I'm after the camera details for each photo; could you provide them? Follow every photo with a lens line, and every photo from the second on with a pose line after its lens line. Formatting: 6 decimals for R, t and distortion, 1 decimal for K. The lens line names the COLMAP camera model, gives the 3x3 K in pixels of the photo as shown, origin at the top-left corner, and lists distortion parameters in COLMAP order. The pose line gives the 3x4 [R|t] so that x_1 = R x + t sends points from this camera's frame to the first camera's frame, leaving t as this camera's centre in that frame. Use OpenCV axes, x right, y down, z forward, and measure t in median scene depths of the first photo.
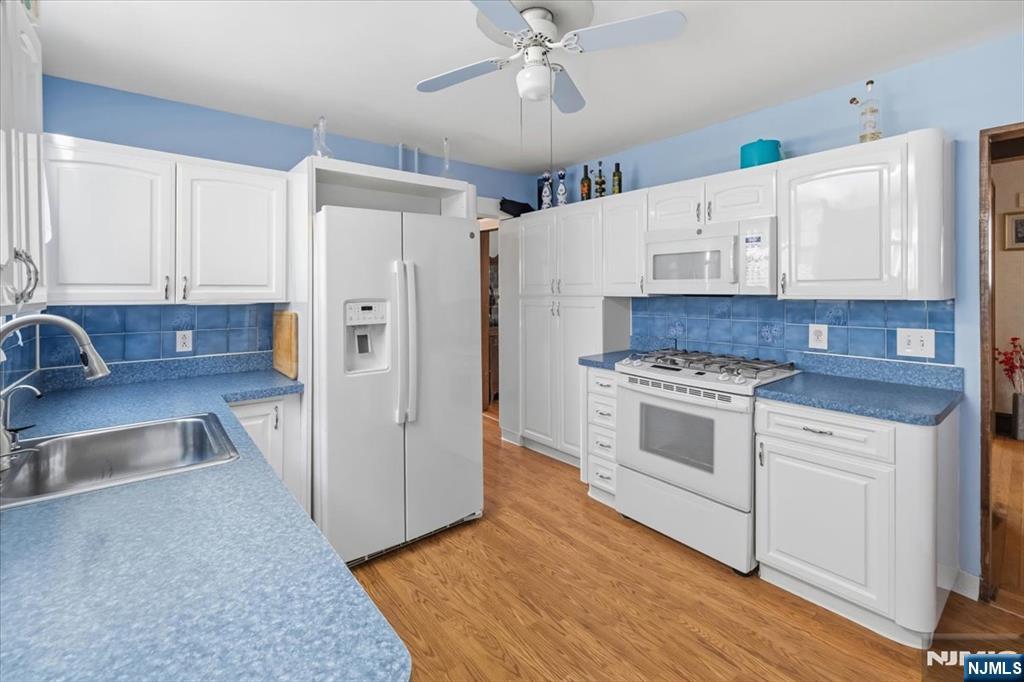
lens RADIAL K [[456.4, 0, 510.6], [0, 456.4, 282.8], [0, 0, 1]] dist [0.045704, 0.000174]
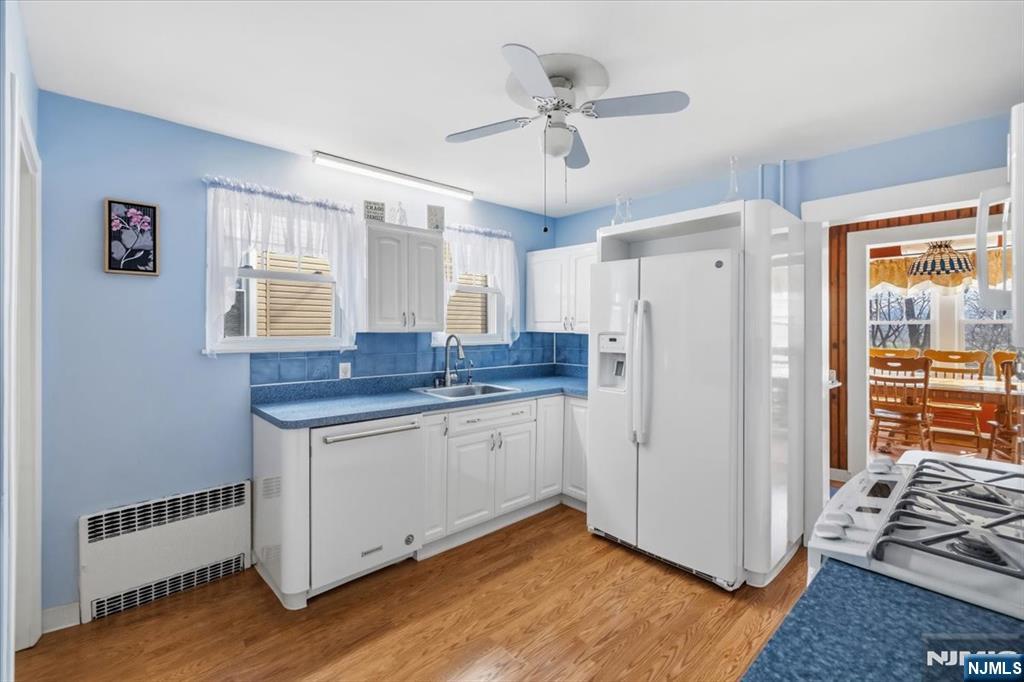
lens RADIAL K [[439.0, 0, 519.6], [0, 439.0, 325.2], [0, 0, 1]] dist [0.001086, 0.000087]
pose [[0.081814, -0.001993, -0.996646, 0.774800], [-0.000513, 0.999998, -0.002042, 0.016440], [0.996647, 0.000678, 0.081813, 0.589480]]
